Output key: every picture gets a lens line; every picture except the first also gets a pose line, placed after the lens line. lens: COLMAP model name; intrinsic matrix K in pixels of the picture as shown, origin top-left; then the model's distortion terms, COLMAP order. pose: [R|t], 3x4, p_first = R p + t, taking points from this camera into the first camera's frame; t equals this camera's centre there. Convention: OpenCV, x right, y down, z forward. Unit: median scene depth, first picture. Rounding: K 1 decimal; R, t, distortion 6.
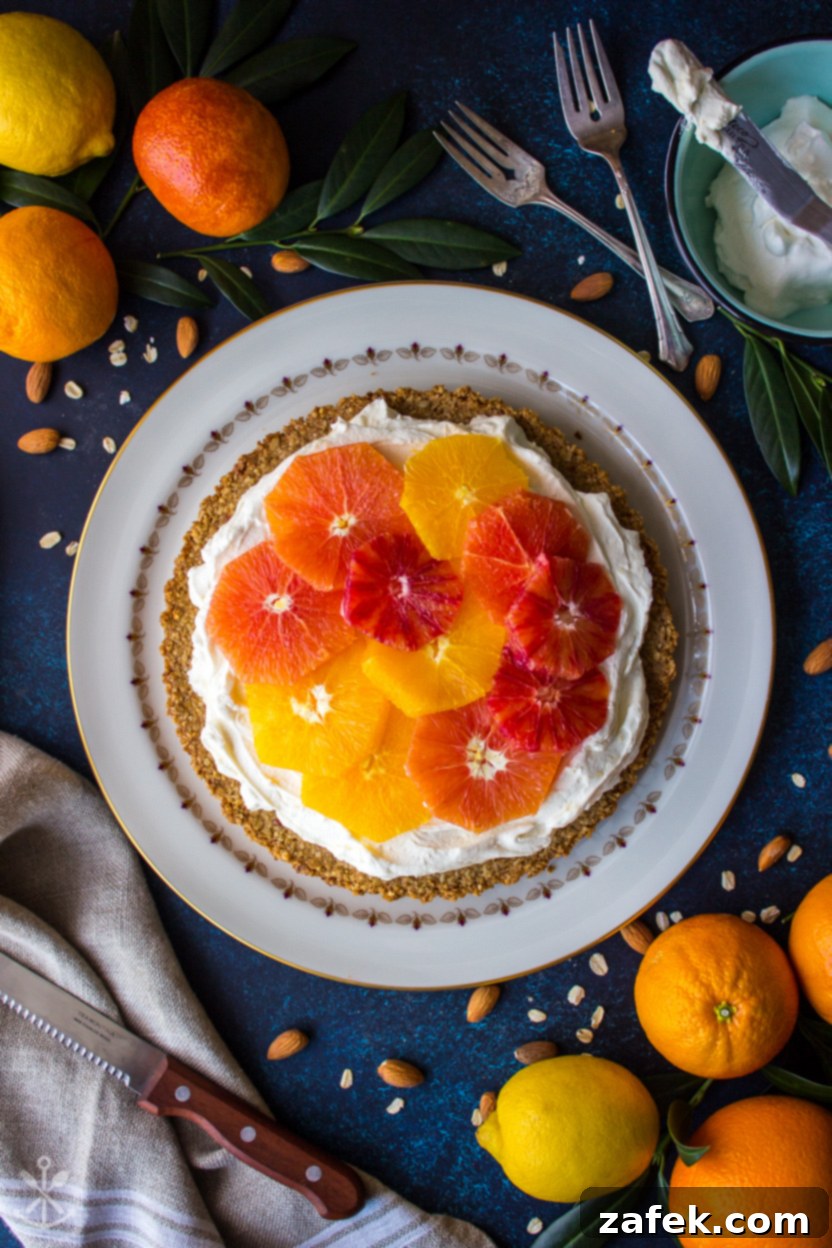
lens RADIAL K [[1835.4, 0, 400.7], [0, 1835.4, 628.9], [0, 0, 1]] dist [-0.160366, 0.015467]
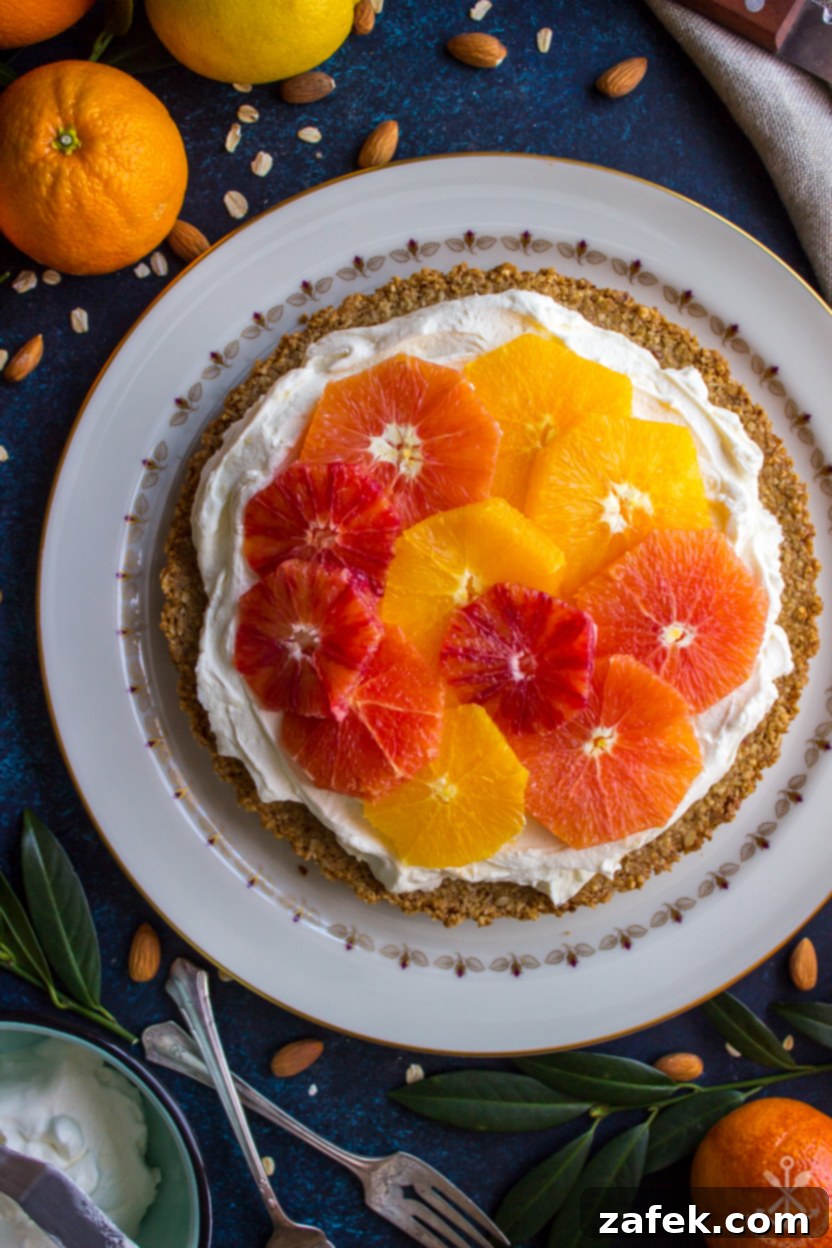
lens RADIAL K [[1835.4, 0, 400.7], [0, 1835.4, 628.9], [0, 0, 1]] dist [-0.160366, 0.015467]
pose [[-0.997437, 0.061183, 0.037083, 0.019981], [-0.061393, -0.998103, -0.004567, -0.000659], [0.036733, -0.006832, 0.999302, 0.219899]]
